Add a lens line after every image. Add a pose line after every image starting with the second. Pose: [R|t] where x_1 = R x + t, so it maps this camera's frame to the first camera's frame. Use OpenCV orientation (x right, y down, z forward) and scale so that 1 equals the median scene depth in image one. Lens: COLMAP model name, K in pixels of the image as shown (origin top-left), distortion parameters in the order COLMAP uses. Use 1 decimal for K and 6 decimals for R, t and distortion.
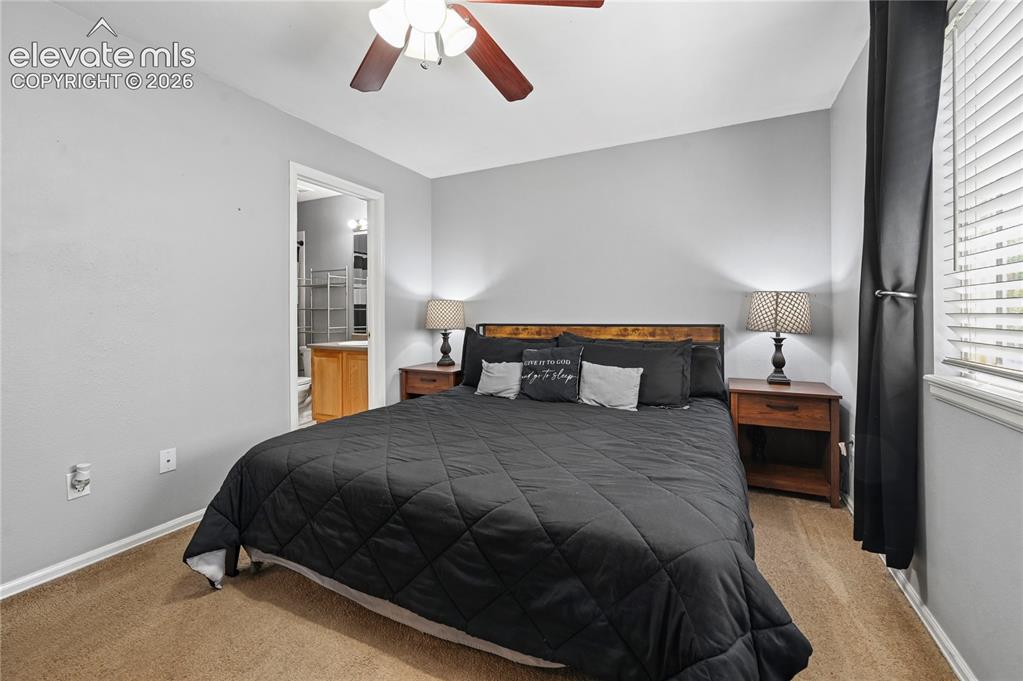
lens RADIAL K [[404.0, 0, 515.6], [0, 404.0, 314.2], [0, 0, 1]] dist [-0.012332, -0.000057]
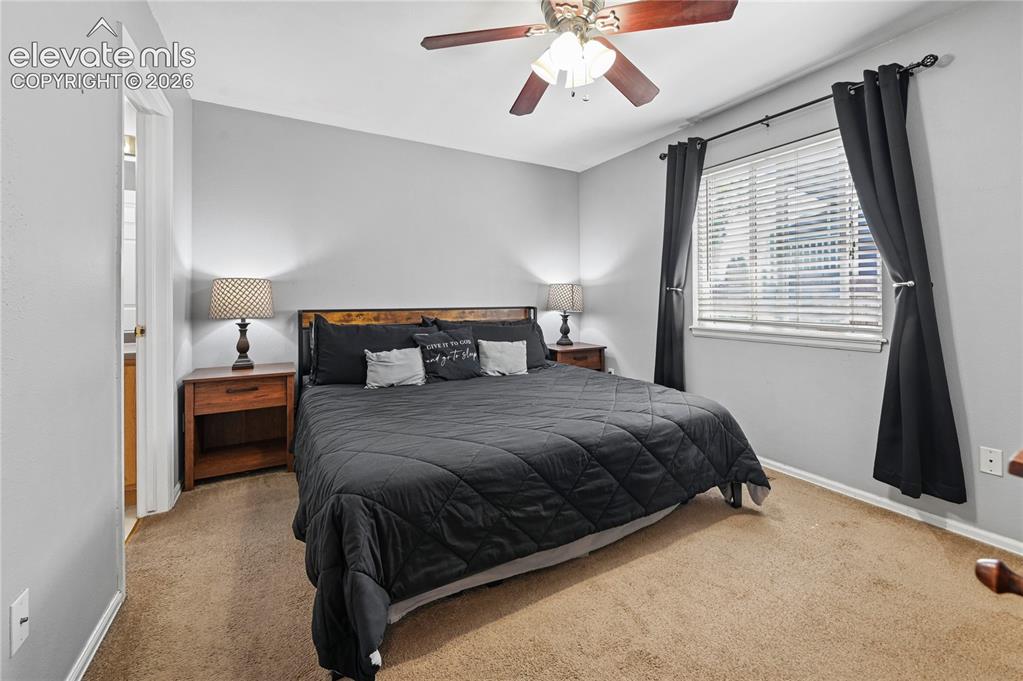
lens RADIAL K [[427.9, 0, 513.1], [0, 427.9, 304.4], [0, 0, 1]] dist [0.000591, -0.000054]
pose [[0.579958, -0.007938, 0.814607, -0.739652], [-0.001655, 0.999939, 0.010922, 0.003020], [-0.814644, -0.007682, 0.579910, 0.218200]]
